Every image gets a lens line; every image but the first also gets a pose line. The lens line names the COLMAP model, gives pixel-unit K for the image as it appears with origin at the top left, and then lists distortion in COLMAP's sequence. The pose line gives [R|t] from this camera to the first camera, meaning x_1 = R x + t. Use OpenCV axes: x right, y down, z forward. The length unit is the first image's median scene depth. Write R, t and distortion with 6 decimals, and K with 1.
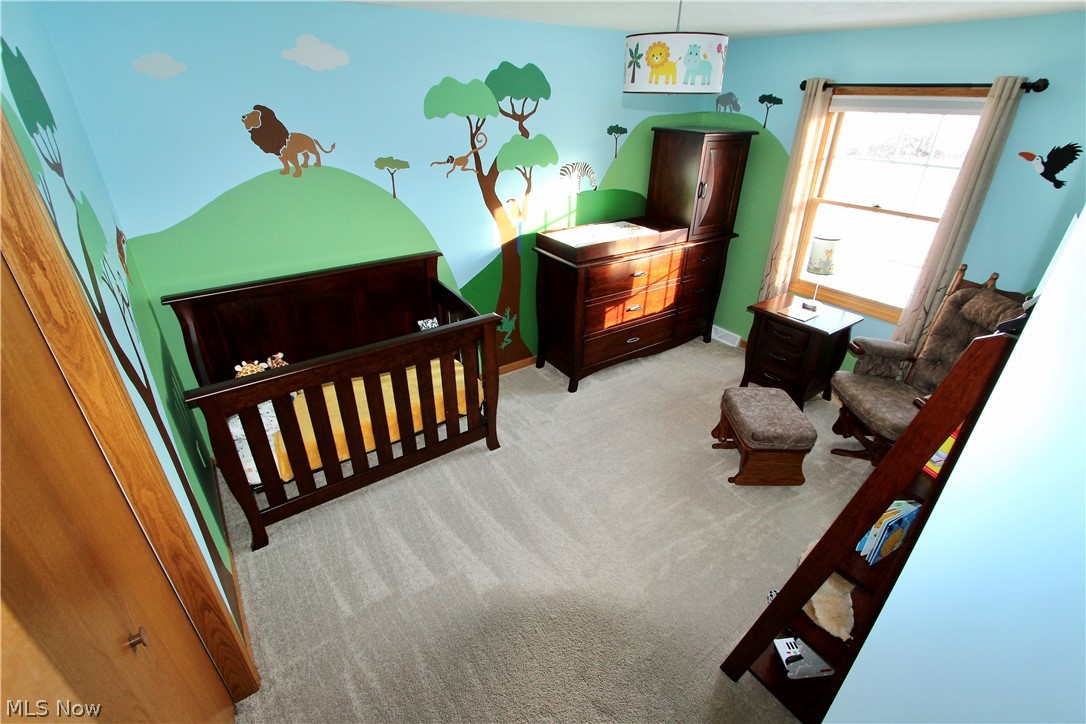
lens RADIAL K [[498.5, 0, 546.2], [0, 498.5, 358.1], [0, 0, 1]] dist [-0.002163, 0.000756]
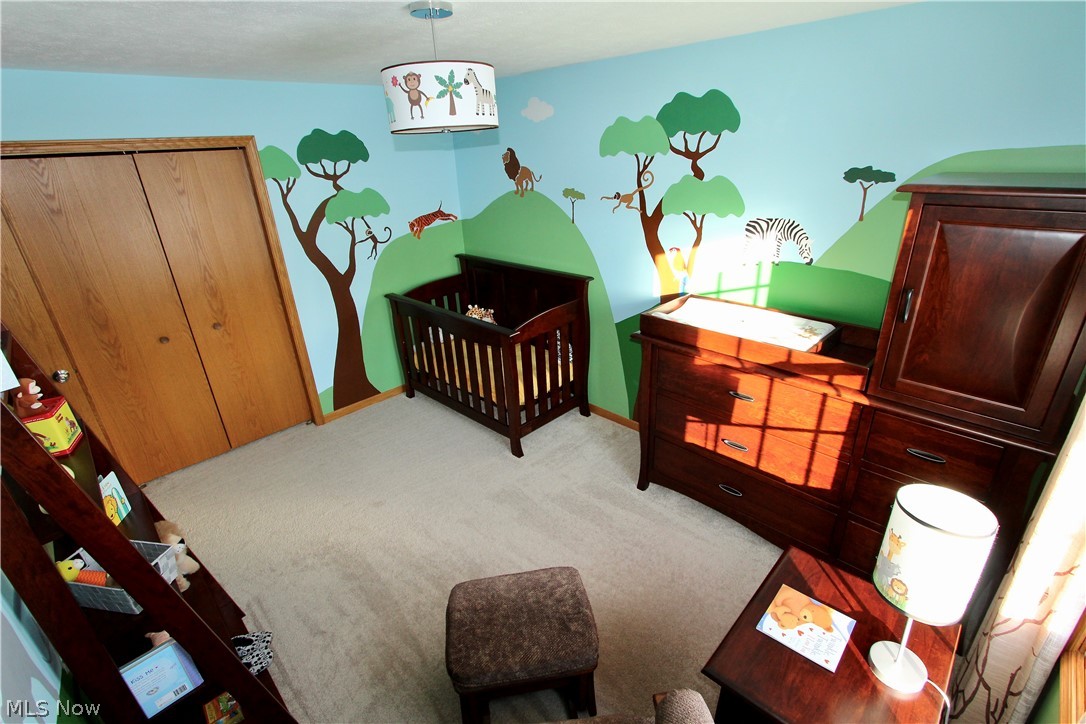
lens RADIAL K [[498.5, 0, 545.4], [0, 498.5, 364.5], [0, 0, 1]] dist [-0.002163, 0.000756]
pose [[0.169583, 0.379498, -0.909518, 0.807484], [-0.425751, 0.860533, 0.279676, -0.312553], [0.888807, 0.339800, 0.307503, 0.649627]]
